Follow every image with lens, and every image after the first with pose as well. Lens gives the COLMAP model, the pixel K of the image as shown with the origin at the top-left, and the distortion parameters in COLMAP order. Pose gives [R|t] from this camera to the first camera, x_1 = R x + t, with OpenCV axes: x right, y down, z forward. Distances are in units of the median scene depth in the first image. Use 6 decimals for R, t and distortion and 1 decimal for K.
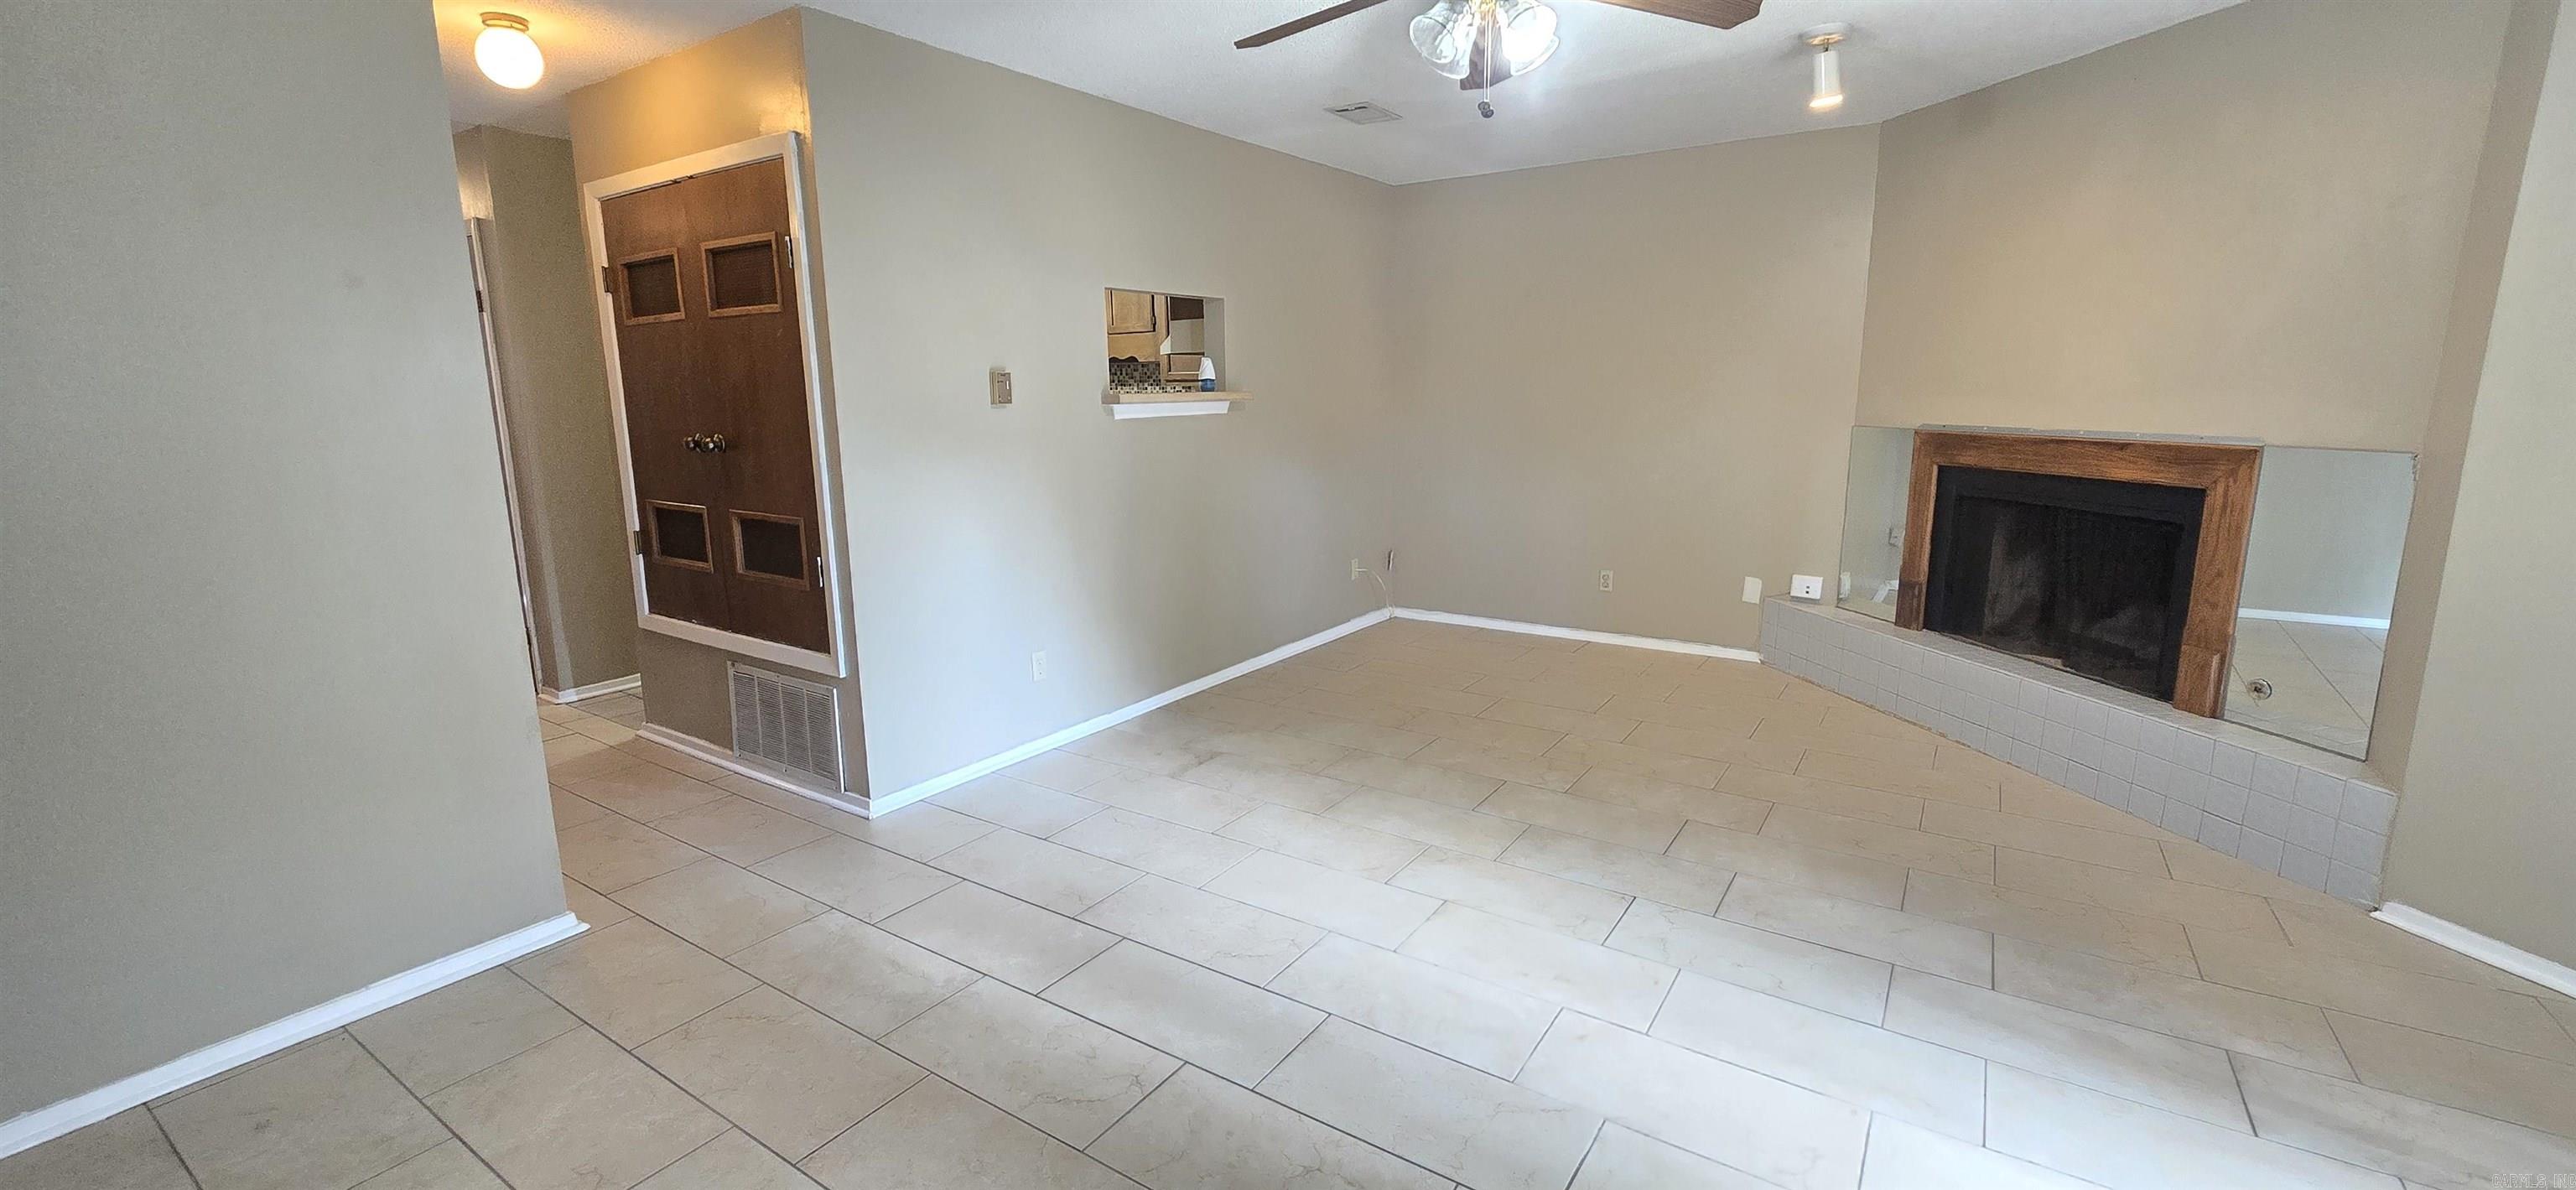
lens RADIAL K [[1044.1, 0, 1277.7], [0, 1044.1, 583.8], [0, 0, 1]] dist [-0.002319, -0.000008]
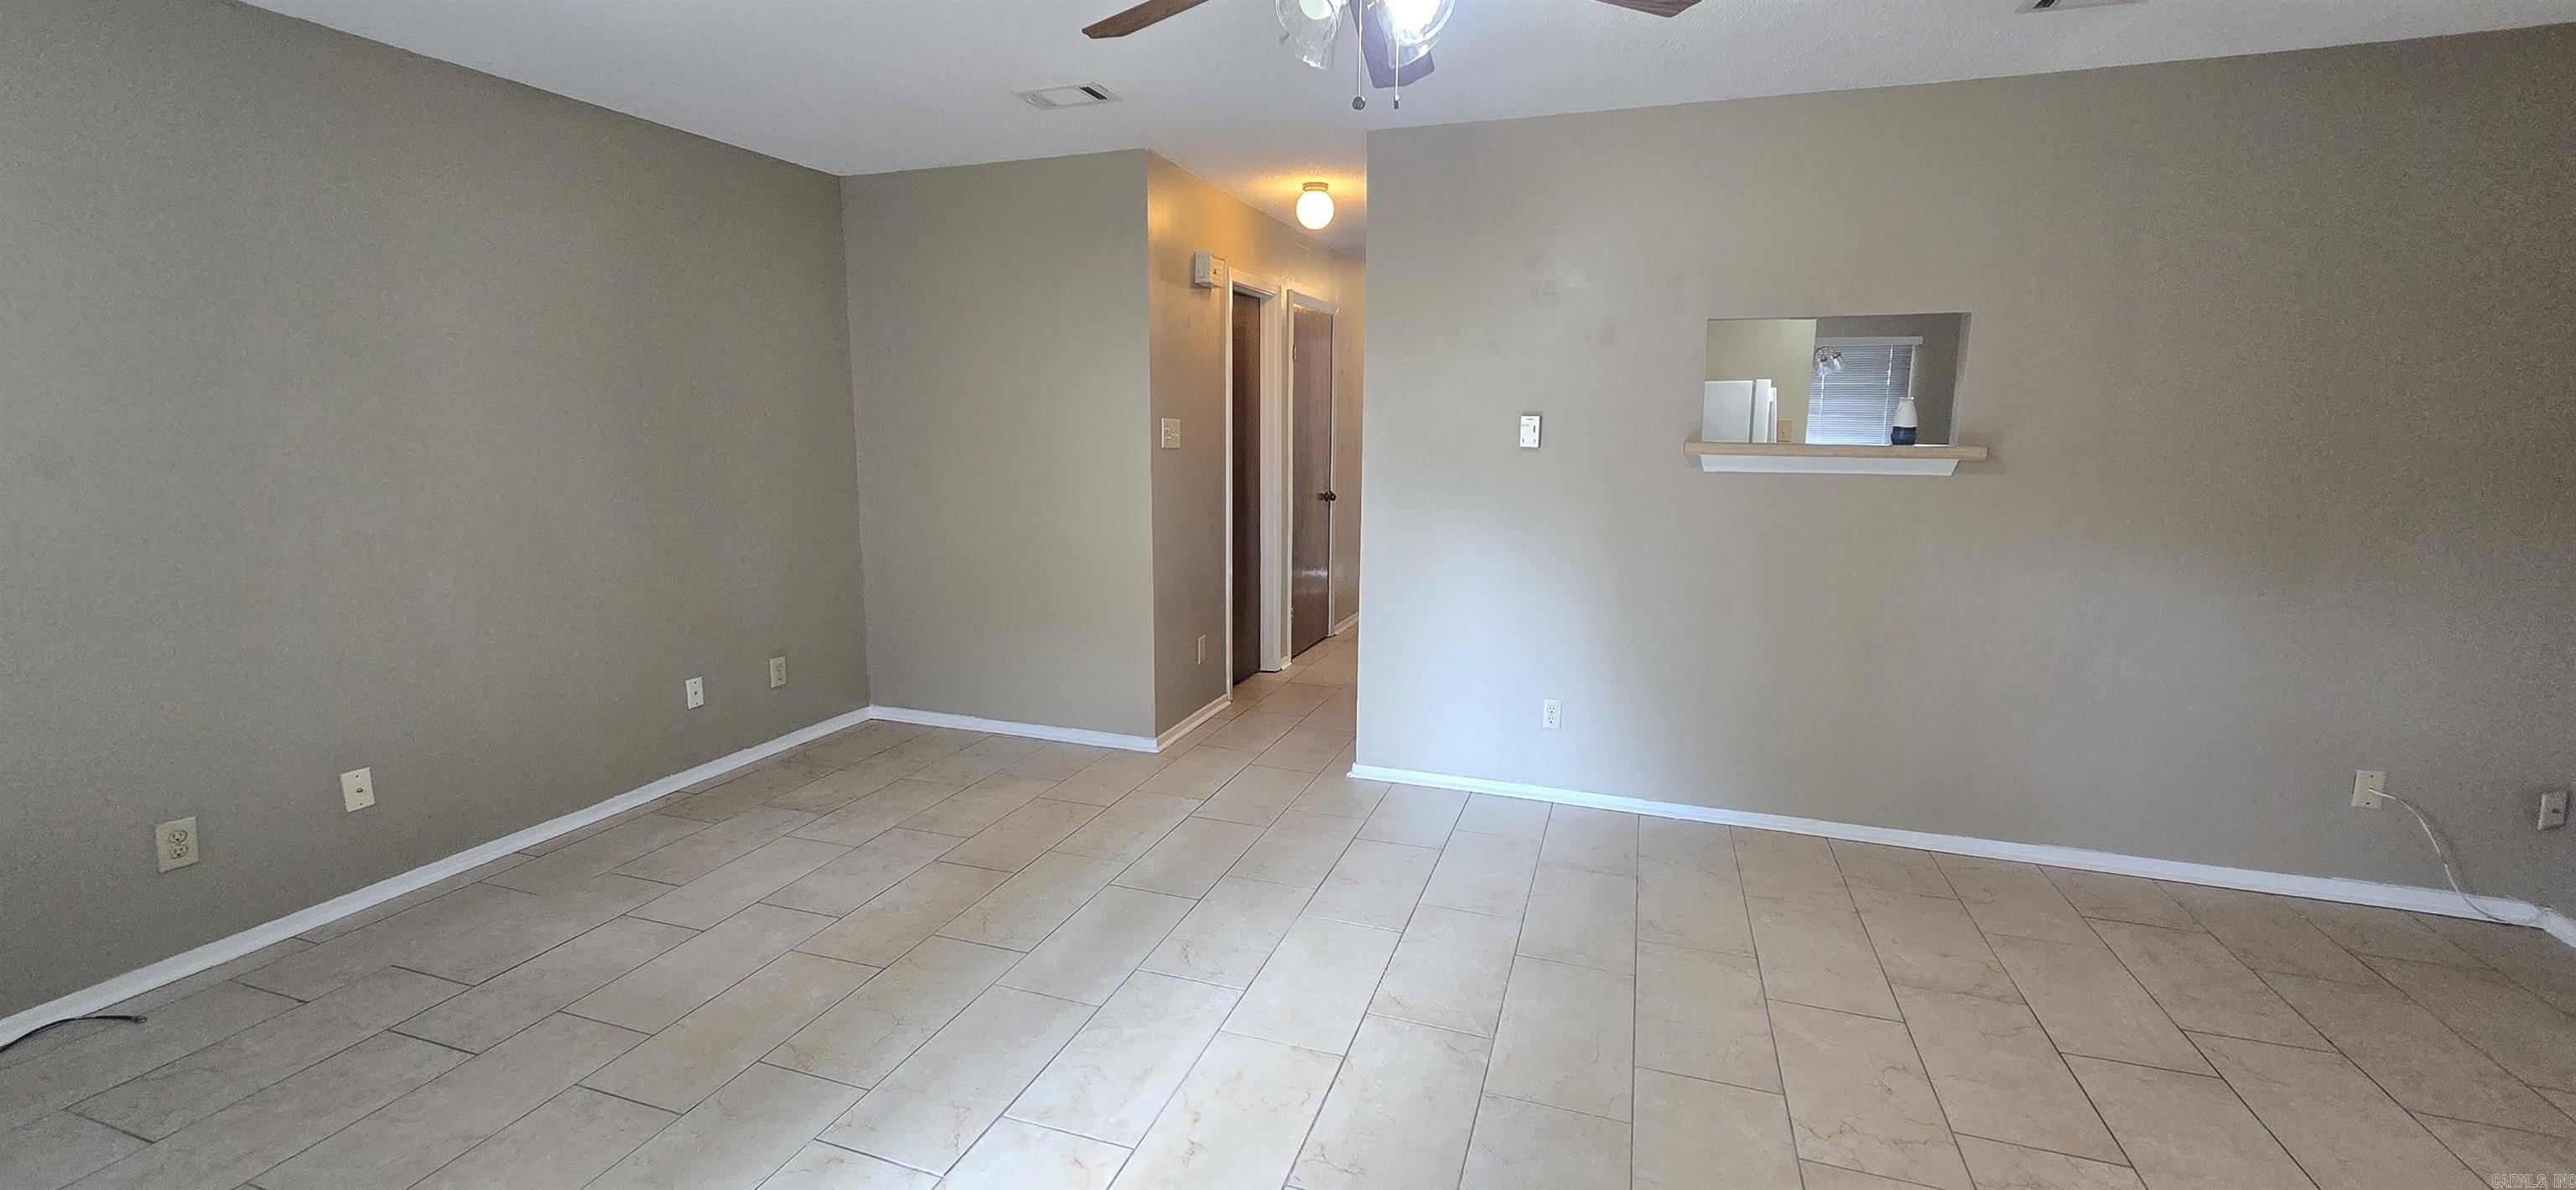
lens RADIAL K [[1044.1, 0, 1277.7], [0, 1044.1, 583.8], [0, 0, 1]] dist [-0.002319, -0.000008]
pose [[0.256639, 0.166861, -0.951995, 0.710751], [-0.189757, 0.974513, 0.119653, -0.125009], [0.947696, 0.149940, 0.281761, 0.531661]]
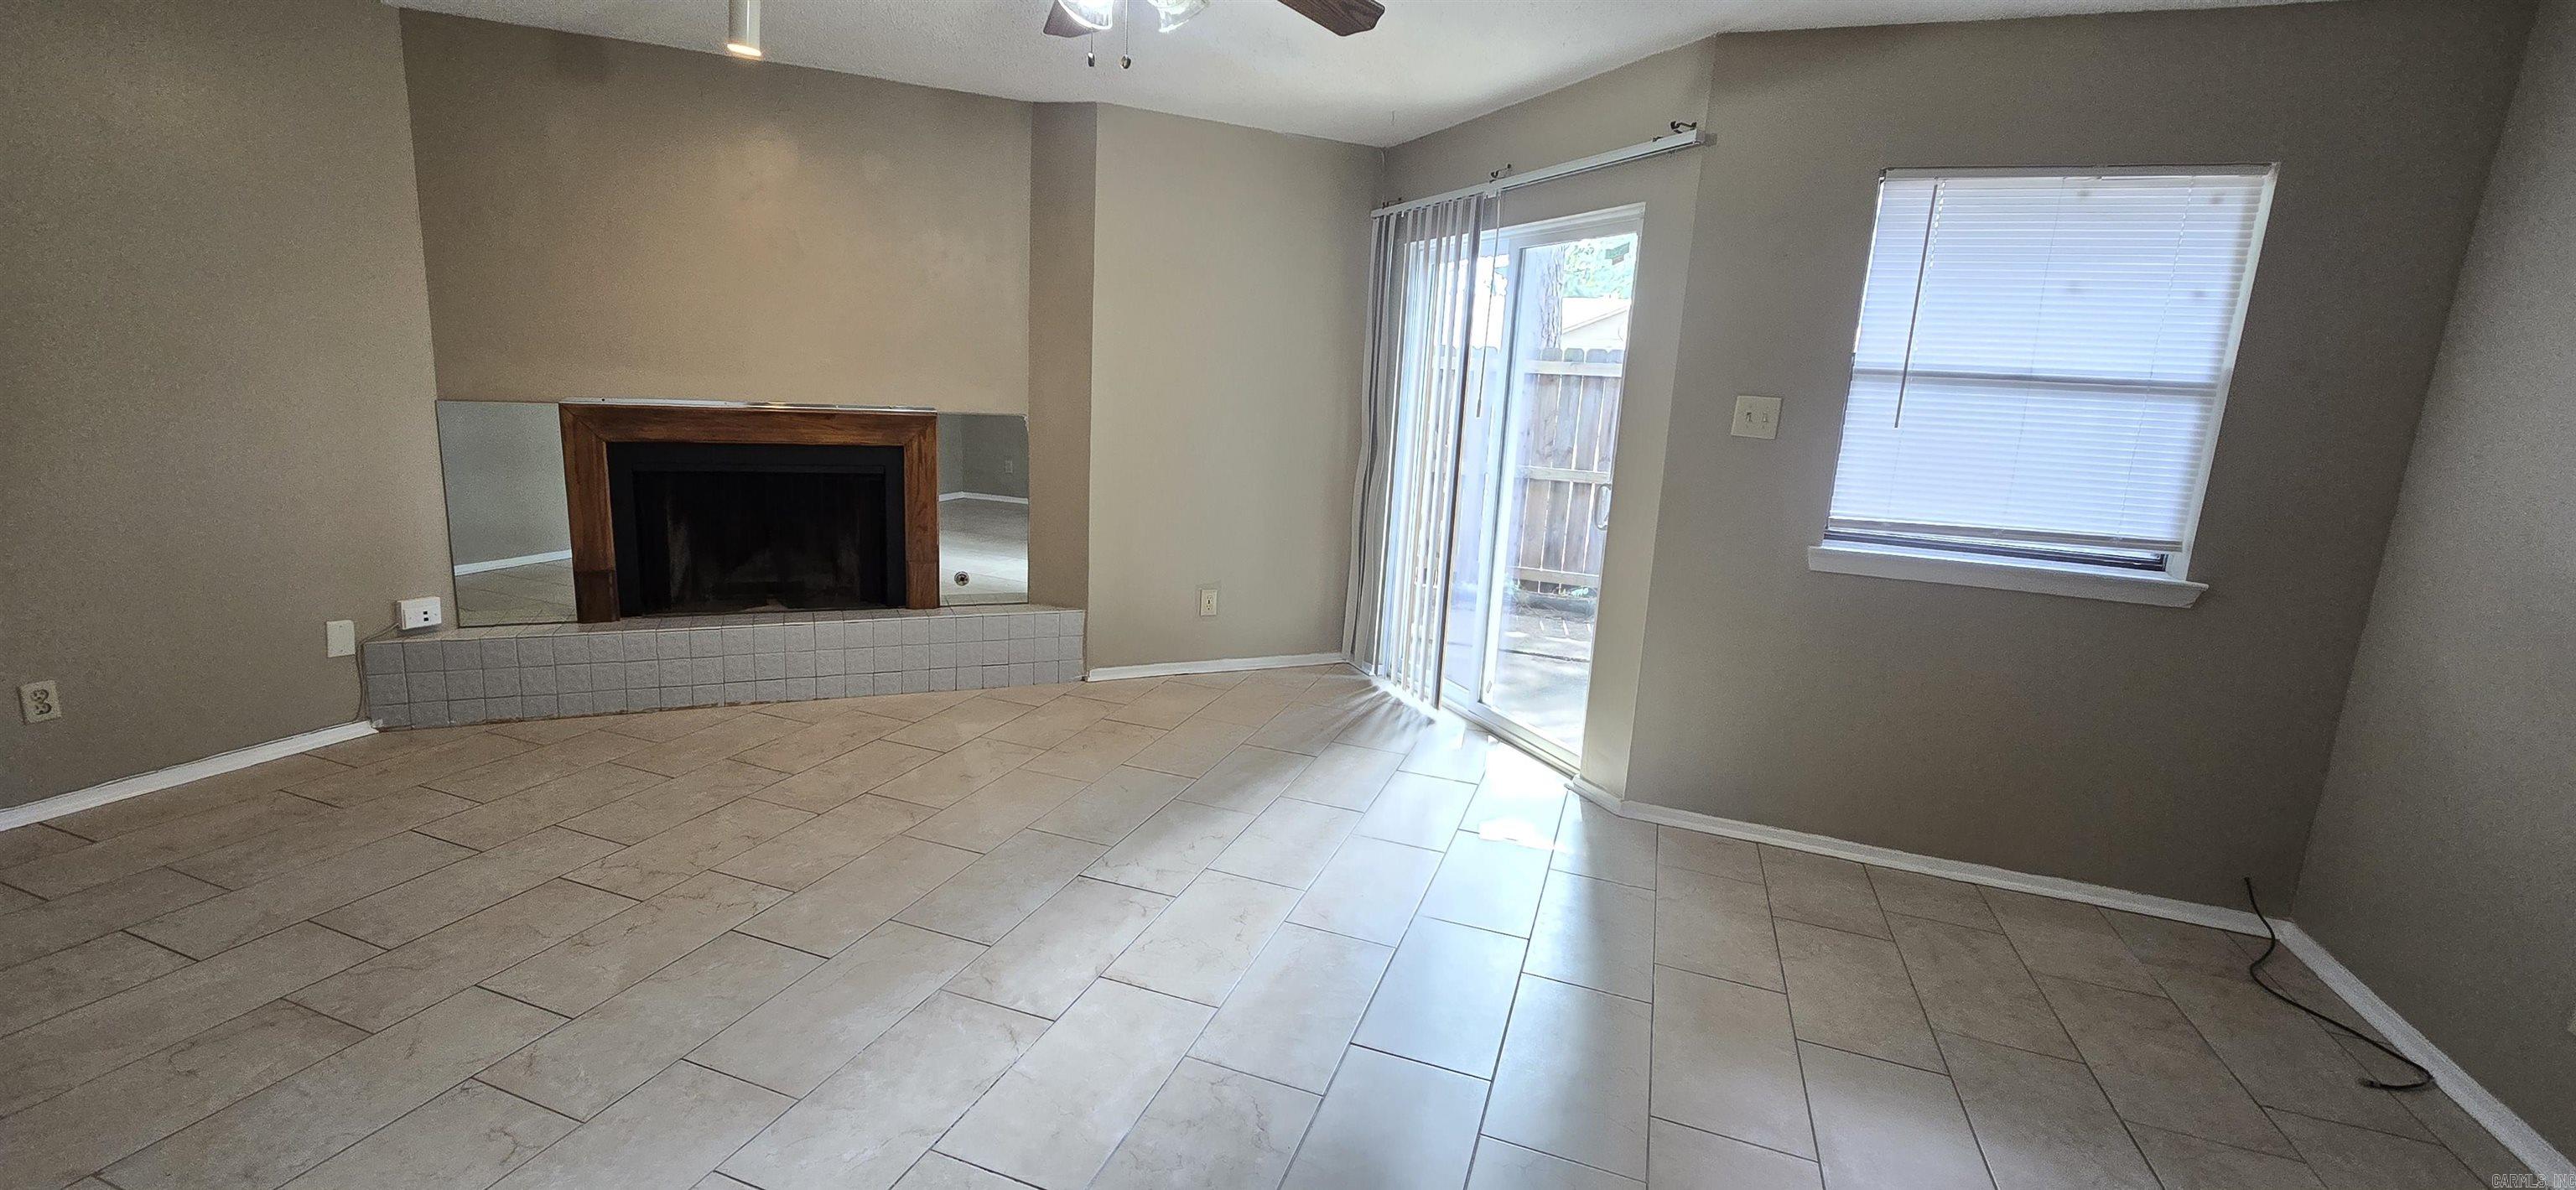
lens RADIAL K [[1067.0, 0, 1282.8], [0, 1067.0, 564.0], [0, 0, 1]] dist [0.002285, 0.000193]
pose [[-0.237342, -0.178040, 0.954972, -0.539777], [0.133286, 0.967796, 0.213556, -0.162420], [-0.962239, 0.177970, -0.205969, 0.788137]]
